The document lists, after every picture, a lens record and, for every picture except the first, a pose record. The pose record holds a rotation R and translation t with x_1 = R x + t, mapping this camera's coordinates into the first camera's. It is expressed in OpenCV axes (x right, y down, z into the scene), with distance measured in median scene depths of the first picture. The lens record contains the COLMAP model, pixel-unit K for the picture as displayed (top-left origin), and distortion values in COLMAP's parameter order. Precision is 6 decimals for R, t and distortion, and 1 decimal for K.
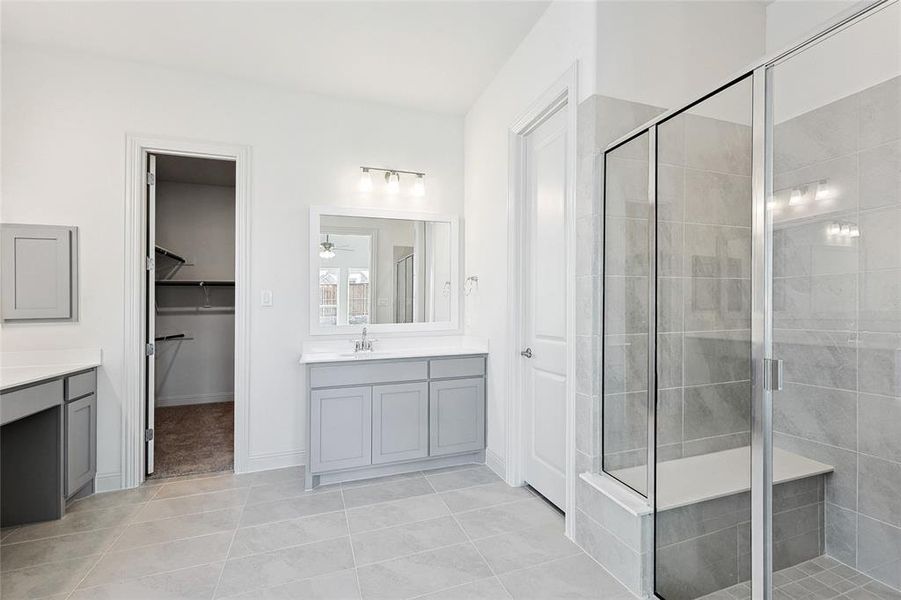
lens RADIAL K [[391.3, 0, 450.2], [0, 391.3, 307.5], [0, 0, 1]] dist [-0.001804, -0.000688]
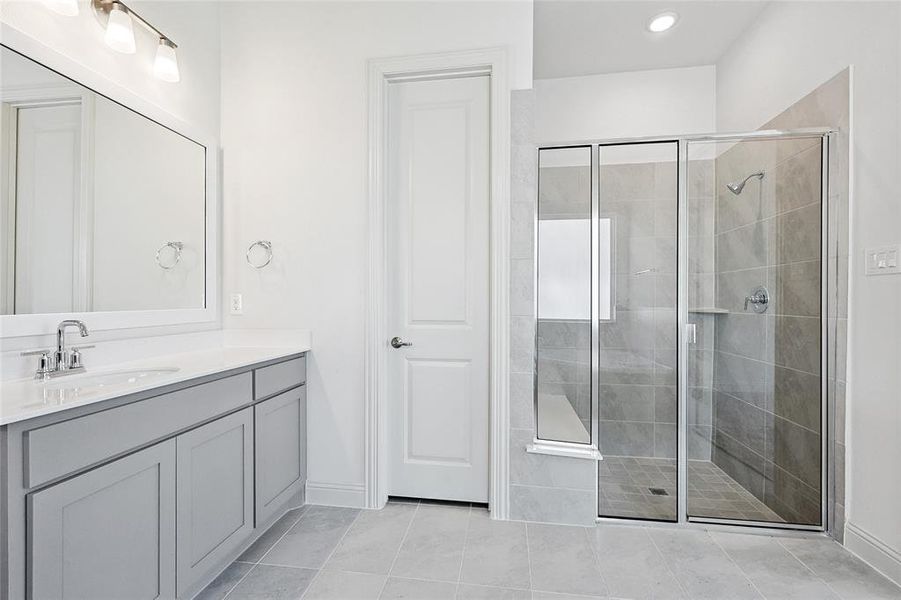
lens RADIAL K [[391.3, 0, 449.8], [0, 391.3, 303.3], [0, 0, 1]] dist [-0.001804, -0.000688]
pose [[0.469645, 0.007688, 0.882822, -0.471975], [-0.020271, 0.999792, 0.002077, 0.026867], [-0.882623, -0.018871, 0.469703, 0.480902]]
